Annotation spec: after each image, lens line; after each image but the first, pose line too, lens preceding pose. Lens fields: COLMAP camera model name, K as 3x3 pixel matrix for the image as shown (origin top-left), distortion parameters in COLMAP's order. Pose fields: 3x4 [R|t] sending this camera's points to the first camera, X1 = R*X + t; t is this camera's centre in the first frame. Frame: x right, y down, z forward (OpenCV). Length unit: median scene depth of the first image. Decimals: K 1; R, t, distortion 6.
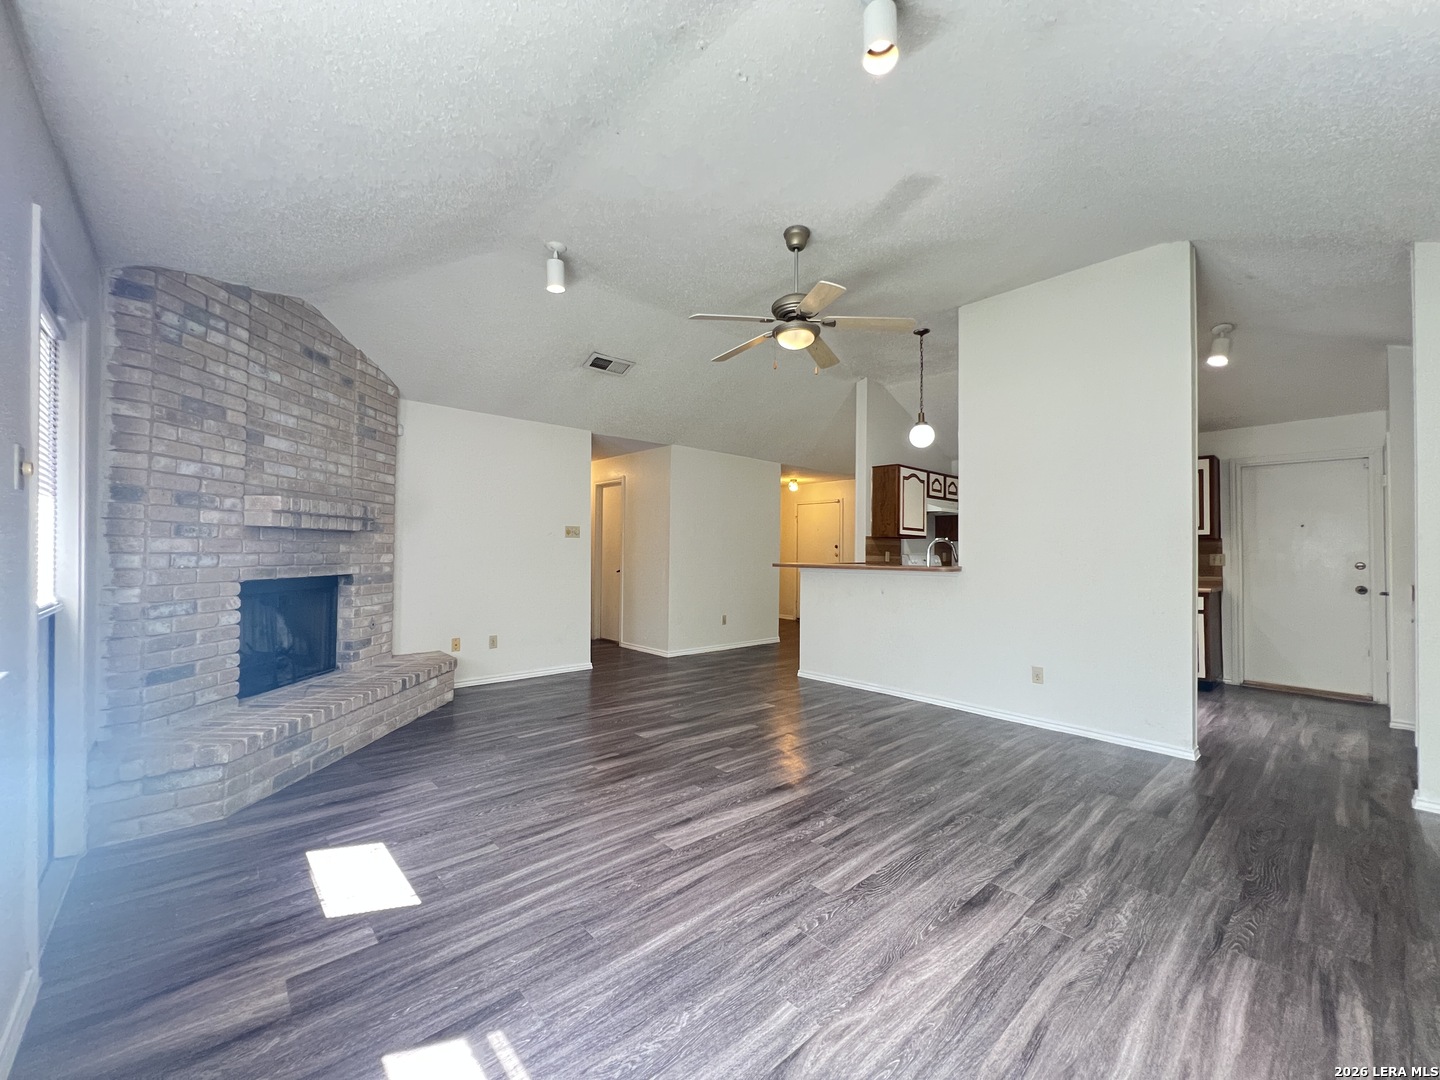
lens RADIAL K [[577.2, 0, 719.3], [0, 577.2, 541.8], [0, 0, 1]] dist [-0.004450, 0.000971]
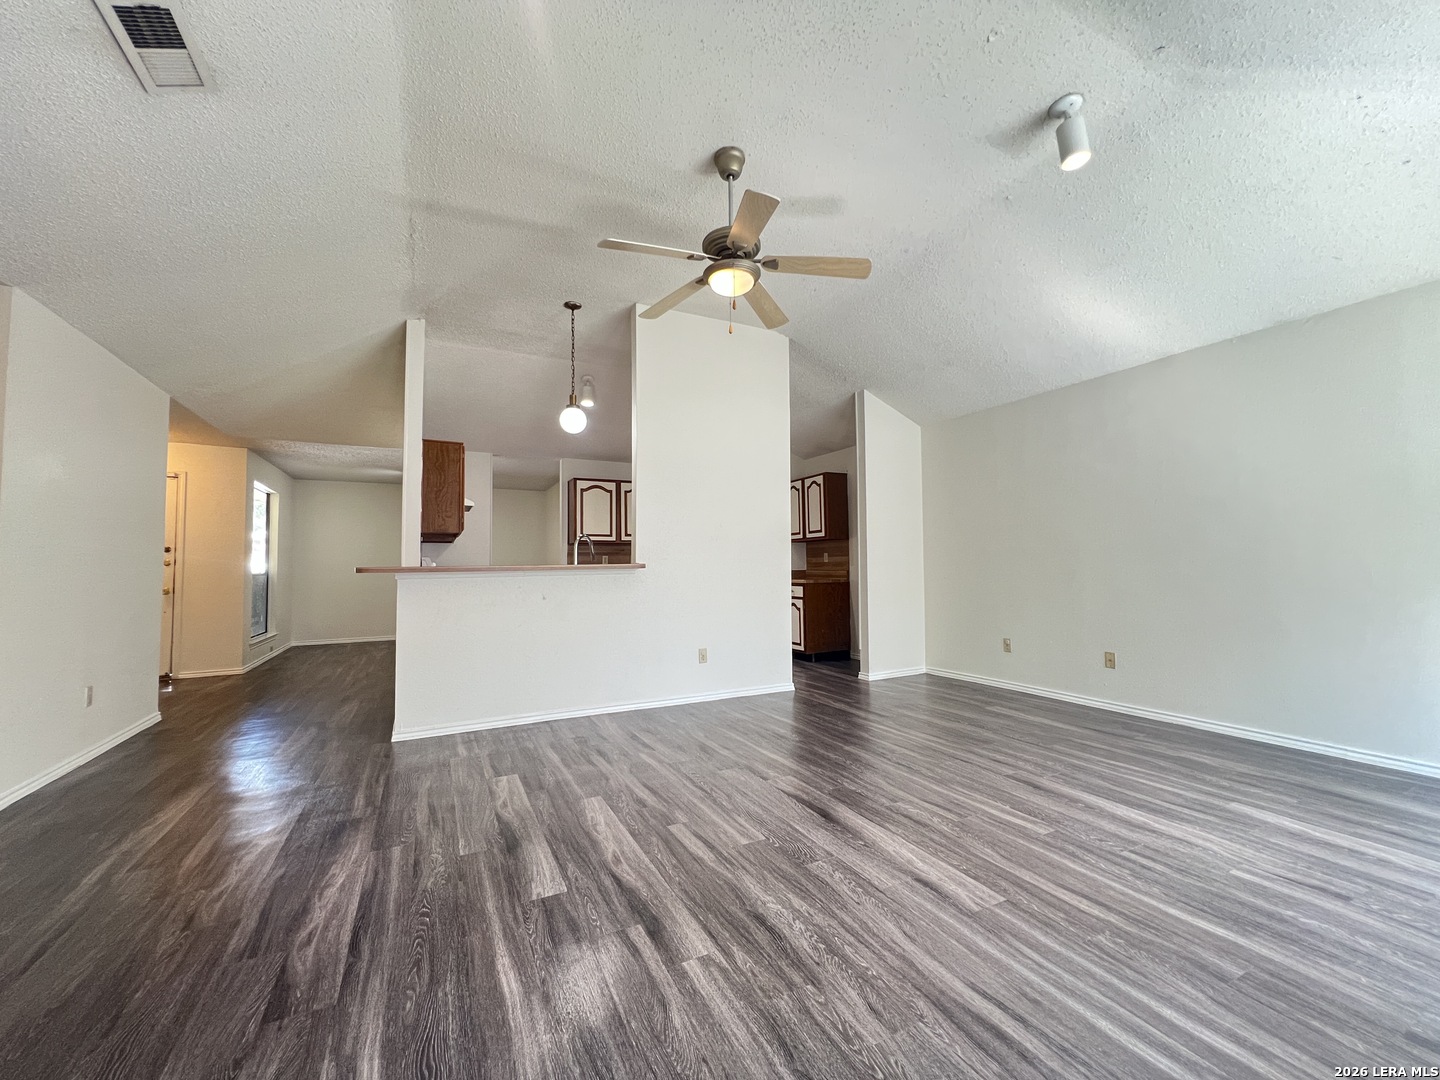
lens RADIAL K [[577.2, 0, 717.6], [0, 577.2, 541.7], [0, 0, 1]] dist [-0.004450, 0.000971]
pose [[0.264625, 0.027428, 0.963961, -0.713864], [-0.003422, 0.999616, -0.027502, 0.046776], [-0.964345, 0.003979, 0.264618, 0.866869]]
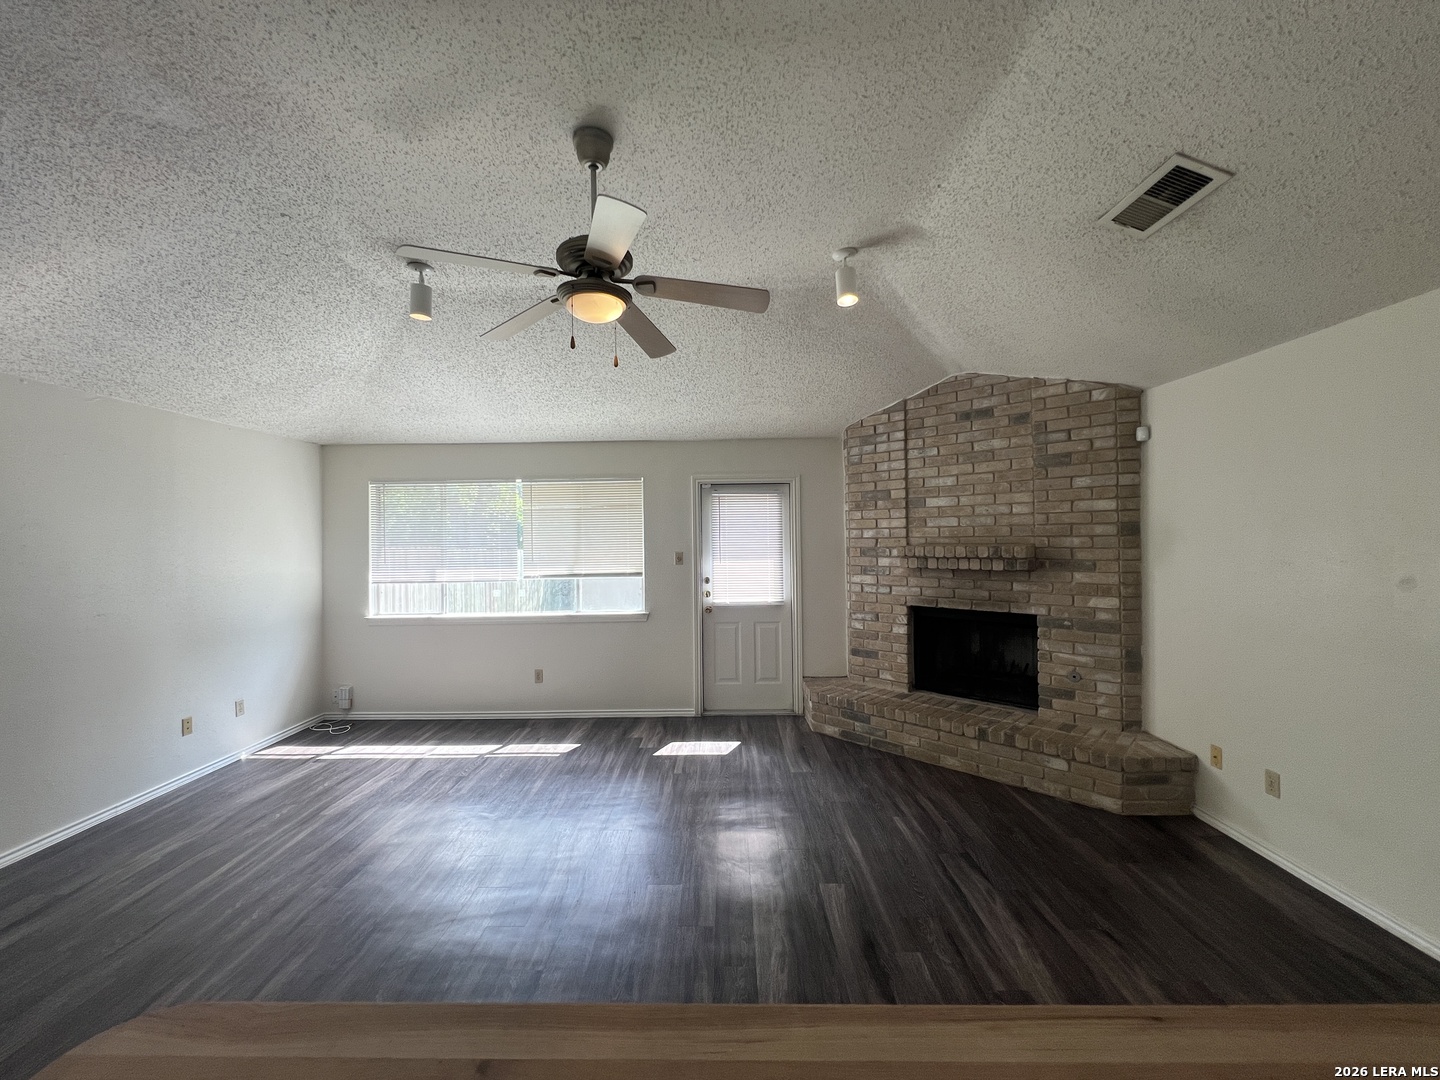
lens RADIAL K [[577.2, 0, 717.0], [0, 577.2, 538.9], [0, 0, 1]] dist [-0.004450, 0.000971]
pose [[-0.679481, 0.002488, -0.733689, 0.558500], [0.022224, 0.999605, -0.017193, -0.084950], [0.733357, -0.027987, -0.679268, 1.657963]]
